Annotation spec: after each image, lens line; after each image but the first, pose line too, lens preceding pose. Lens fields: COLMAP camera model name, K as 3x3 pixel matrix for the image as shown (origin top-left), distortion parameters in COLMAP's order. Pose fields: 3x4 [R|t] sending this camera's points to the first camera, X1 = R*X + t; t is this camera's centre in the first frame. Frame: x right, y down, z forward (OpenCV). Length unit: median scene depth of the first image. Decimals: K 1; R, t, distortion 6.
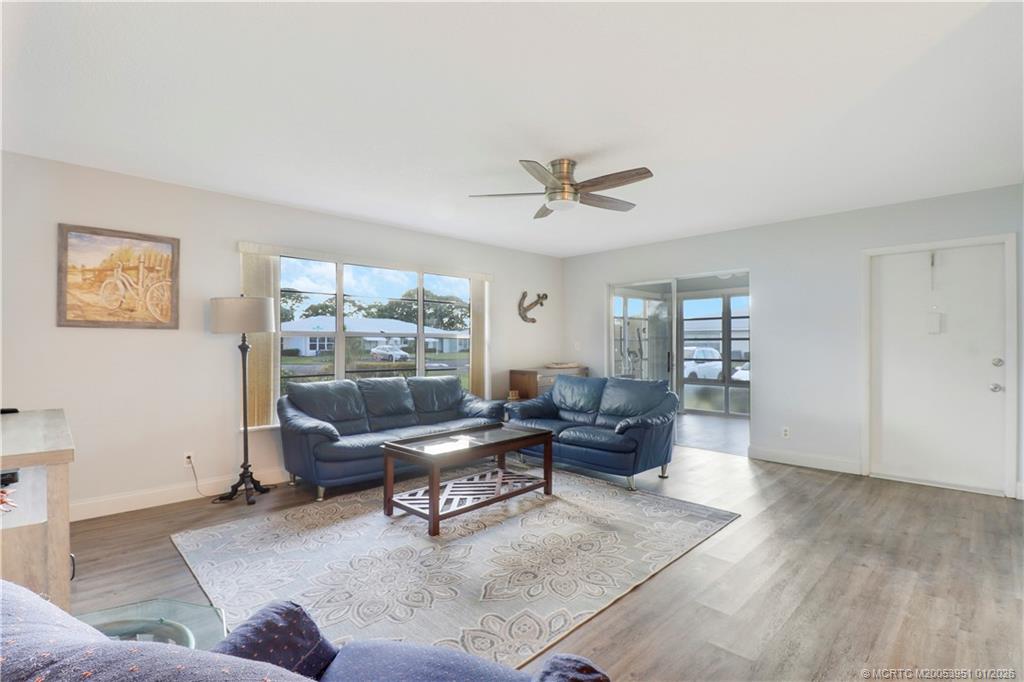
lens RADIAL K [[486.1, 0, 510.2], [0, 486.1, 342.9], [0, 0, 1]] dist [0.000337, -0.008896]
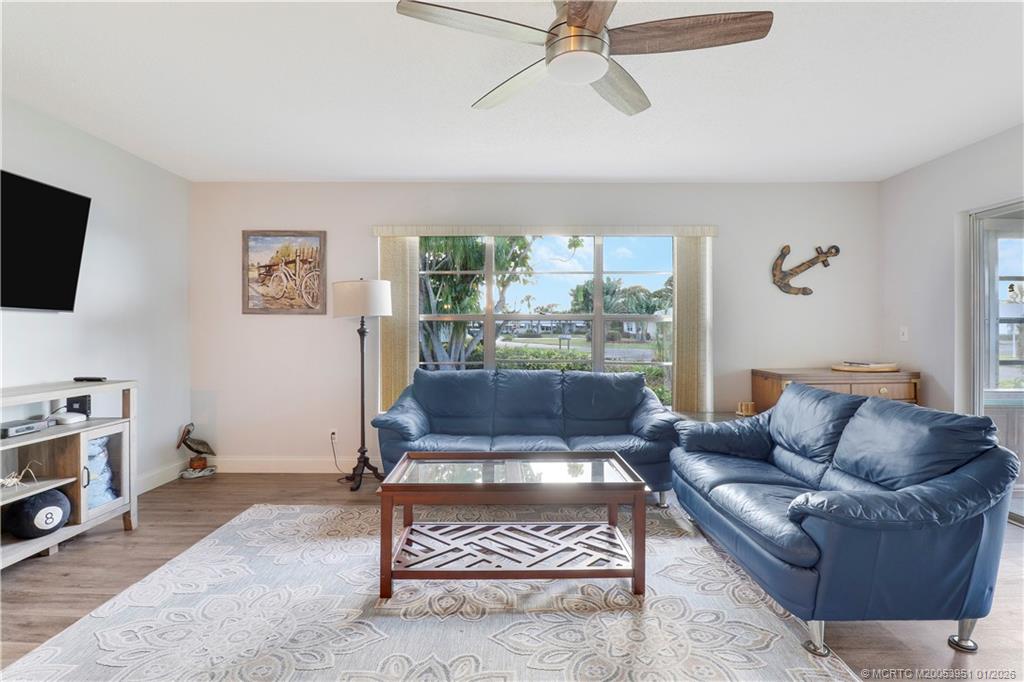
lens RADIAL K [[496.9, 0, 515.4], [0, 496.9, 328.5], [0, 0, 1]] dist [-0.012237, -0.001210]
pose [[0.707929, 0.000791, -0.706283, 0.402723], [-0.000952, 1.000000, 0.000166, 0.002985], [0.706283, 0.000555, 0.707930, 0.514321]]
